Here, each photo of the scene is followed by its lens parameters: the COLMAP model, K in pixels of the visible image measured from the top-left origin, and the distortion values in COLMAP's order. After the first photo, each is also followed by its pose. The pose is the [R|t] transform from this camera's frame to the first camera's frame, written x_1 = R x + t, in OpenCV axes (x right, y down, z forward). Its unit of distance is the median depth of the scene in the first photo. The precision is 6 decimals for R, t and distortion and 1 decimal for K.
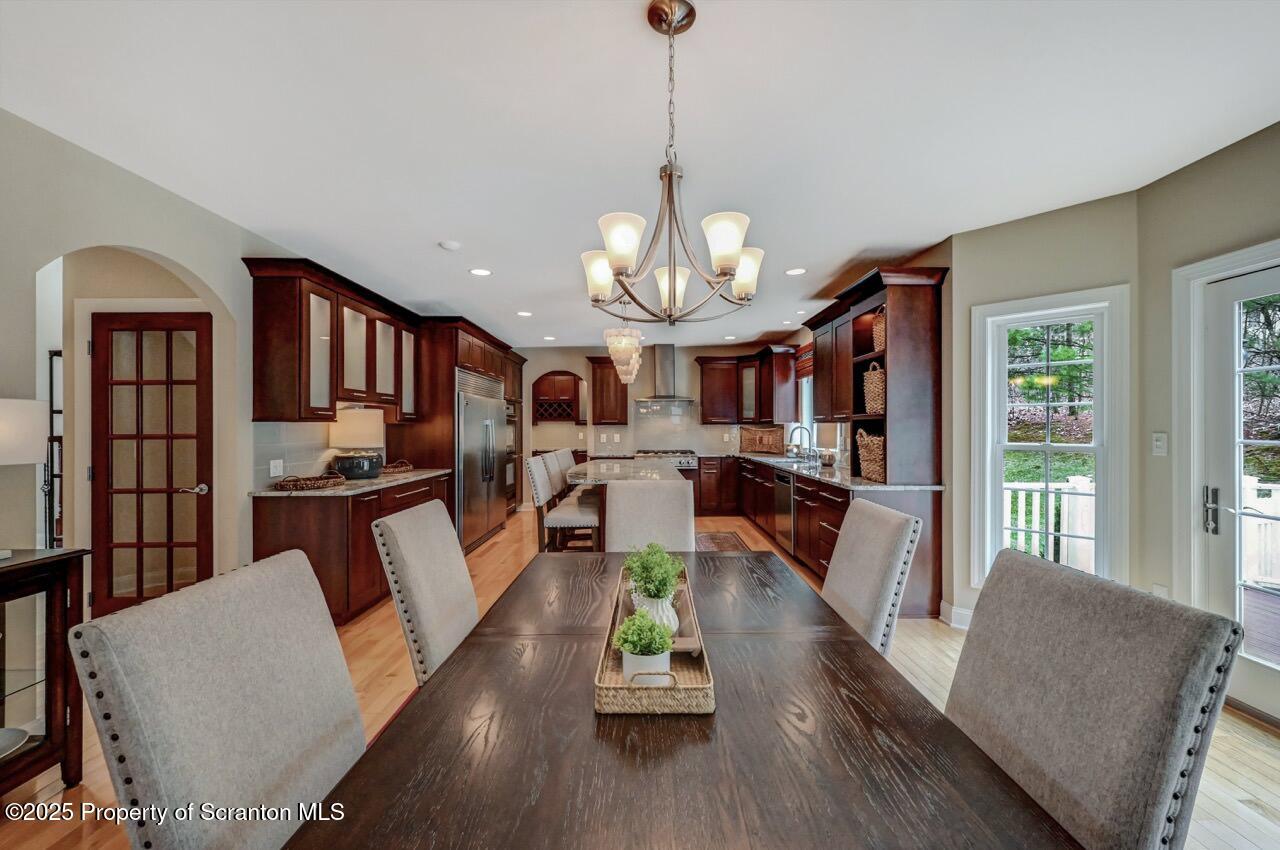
lens RADIAL K [[508.4, 0, 647.4], [0, 508.4, 418.3], [0, 0, 1]] dist [-0.001590, 0.000438]
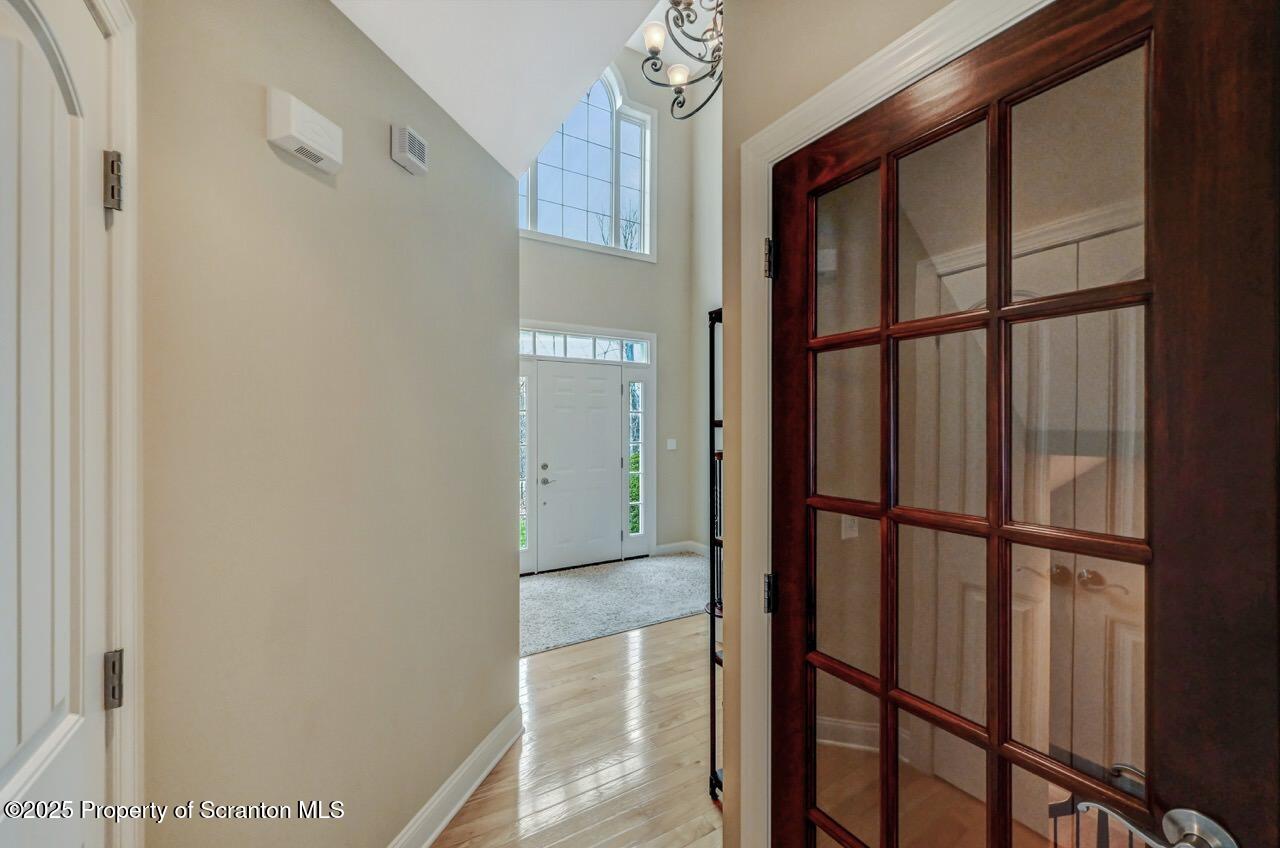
lens RADIAL K [[508.4, 0, 646.6], [0, 508.4, 426.1], [0, 0, 1]] dist [-0.001590, 0.000438]
pose [[0.536159, 0.006532, -0.844092, -0.820624], [-0.006230, 0.999973, 0.003782, -0.015834], [0.844094, 0.003231, 0.536186, 0.712923]]
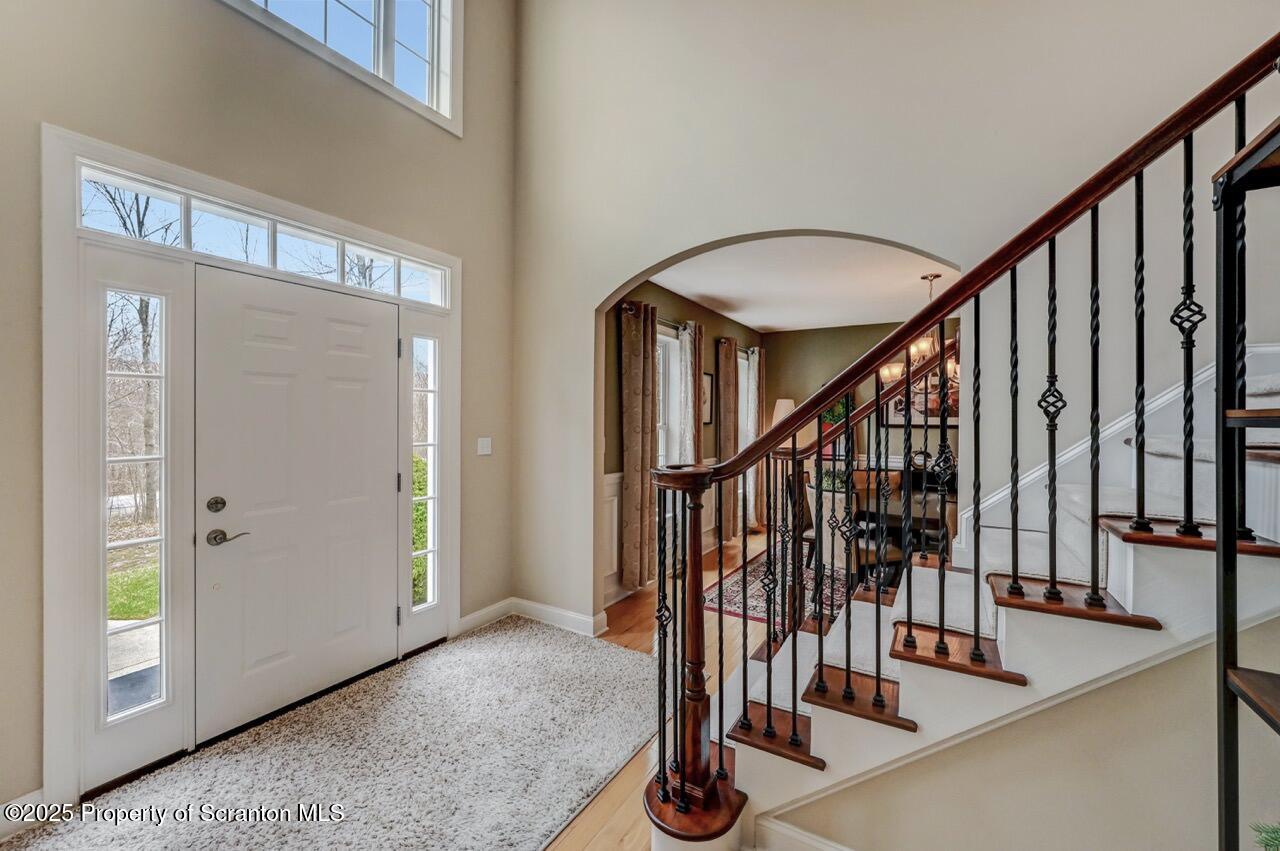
lens RADIAL K [[508.4, 0, 628.4], [0, 508.4, 424.1], [0, 0, 1]] dist [-0.001590, 0.000438]
pose [[0.853887, 0.005681, -0.520427, -0.912071], [-0.006635, 0.999978, 0.000030, -0.012845], [0.520416, 0.003428, 0.853906, 0.751594]]
